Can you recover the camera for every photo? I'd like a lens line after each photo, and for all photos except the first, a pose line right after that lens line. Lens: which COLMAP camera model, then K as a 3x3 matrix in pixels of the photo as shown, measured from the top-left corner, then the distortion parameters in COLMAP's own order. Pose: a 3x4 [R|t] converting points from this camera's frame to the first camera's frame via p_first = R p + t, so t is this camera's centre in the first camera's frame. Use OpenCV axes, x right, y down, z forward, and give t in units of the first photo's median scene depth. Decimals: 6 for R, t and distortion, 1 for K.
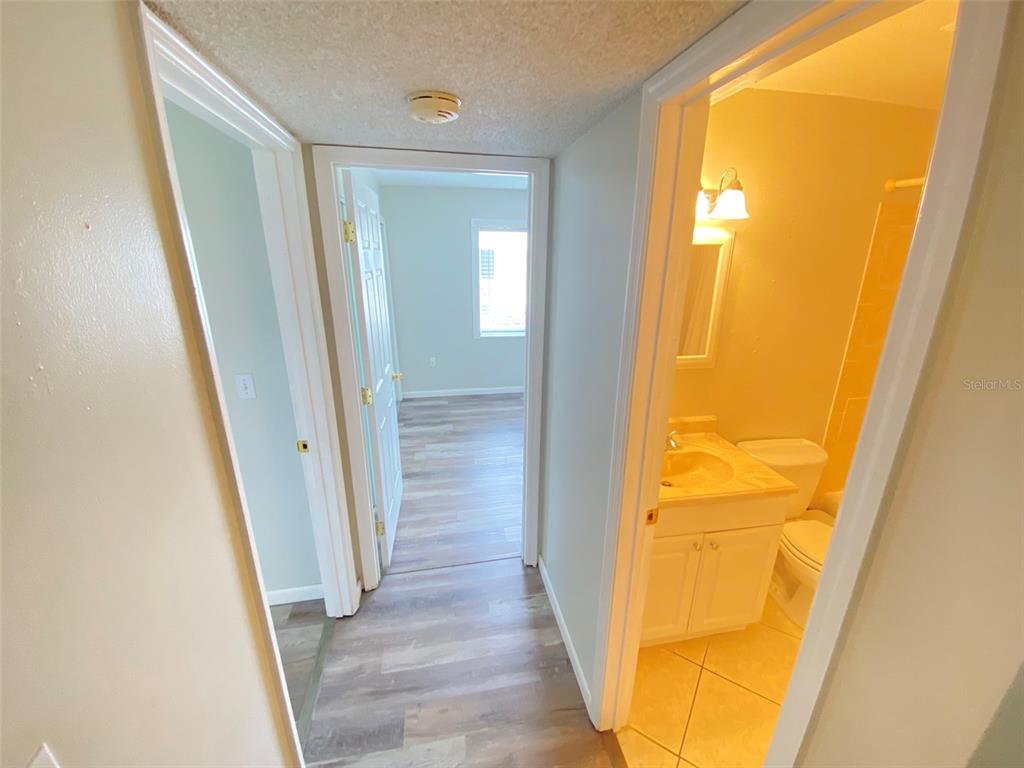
lens RADIAL K [[417.0, 0, 512.8], [0, 417.0, 382.1], [0, 0, 1]] dist [0.015759, -0.016958]
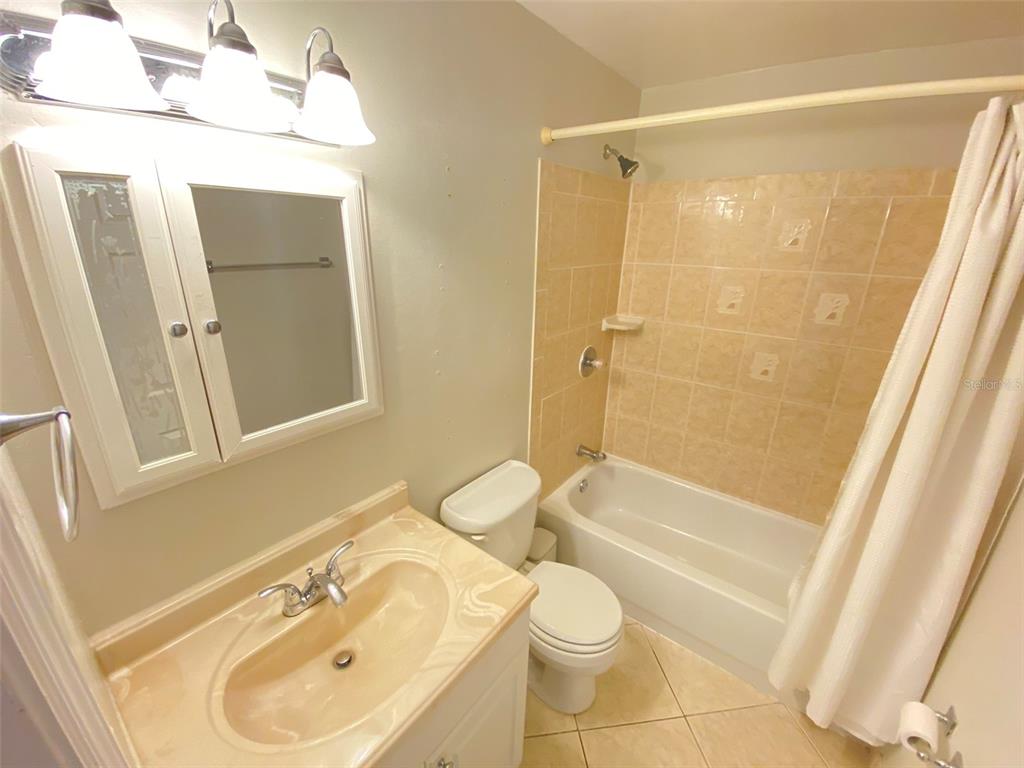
lens RADIAL K [[417.0, 0, 512.8], [0, 417.0, 382.1], [0, 0, 1]] dist [0.015759, -0.016958]
pose [[0.750161, -0.210533, 0.626844, 0.279735], [0.177340, 0.977289, 0.116006, -0.127550], [-0.637031, 0.024142, 0.770460, 0.462882]]
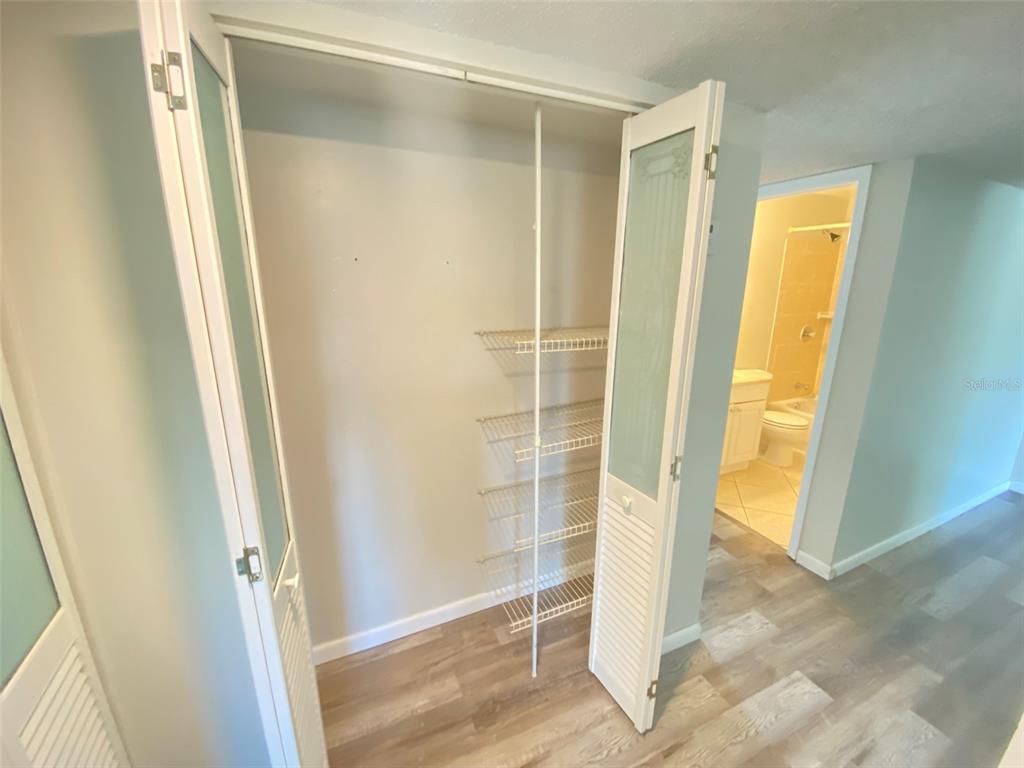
lens RADIAL K [[417.0, 0, 512.8], [0, 417.0, 382.1], [0, 0, 1]] dist [0.015759, -0.016958]
pose [[0.973403, -0.059292, 0.221292, -0.875965], [0.069283, 0.996886, -0.037656, 0.231630], [-0.218371, 0.051986, 0.974480, -0.617469]]
